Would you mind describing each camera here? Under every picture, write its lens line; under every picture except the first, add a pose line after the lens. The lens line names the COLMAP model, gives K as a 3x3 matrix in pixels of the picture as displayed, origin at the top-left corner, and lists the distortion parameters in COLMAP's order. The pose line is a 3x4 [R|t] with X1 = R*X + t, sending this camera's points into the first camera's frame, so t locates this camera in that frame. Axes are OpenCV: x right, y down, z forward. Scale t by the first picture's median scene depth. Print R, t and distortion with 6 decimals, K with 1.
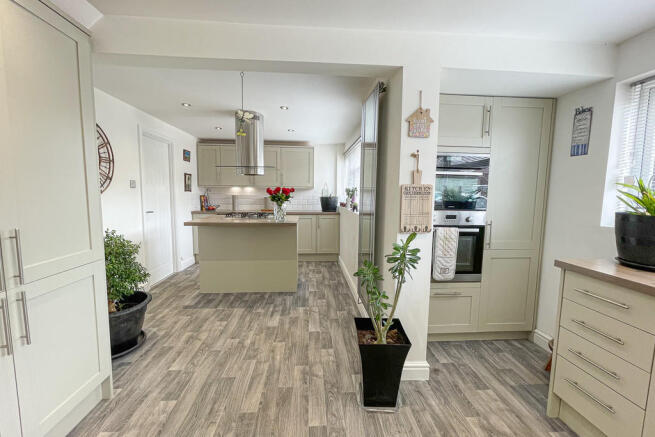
lens RADIAL K [[266.5, 0, 325.5], [0, 266.5, 219.1], [0, 0, 1]] dist [-0.009703, 0.000125]
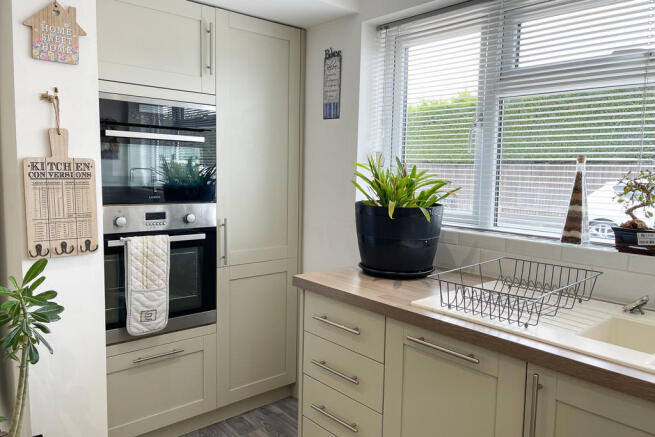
lens RADIAL K [[493.0, 0, 329.8], [0, 493.0, 220.2], [0, 0, 1]] dist [0.072729, -0.104727]
pose [[0.794522, -0.059397, 0.604324, 0.138006], [0.048365, 0.998233, 0.034526, -0.017519], [-0.605307, 0.001796, 0.795990, -0.032573]]
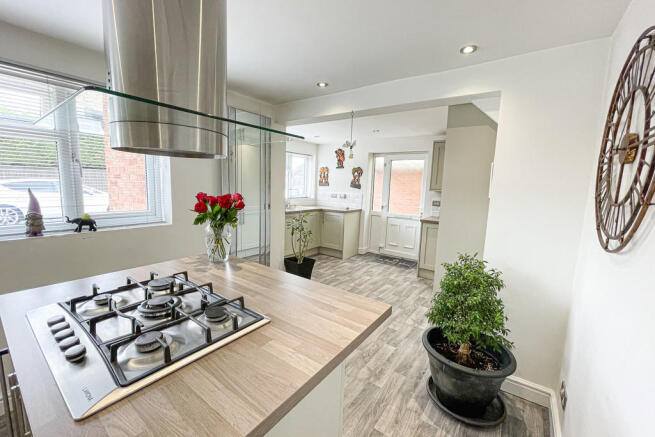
lens RADIAL K [[266.5, 0, 325.5], [0, 266.5, 219.1], [0, 0, 1]] dist [-0.009703, 0.000125]
pose [[-0.758623, -0.120662, 0.640259, -0.944884], [0.024725, 0.976662, 0.213356, -0.268477], [-0.651060, 0.177687, -0.737935, 1.798040]]
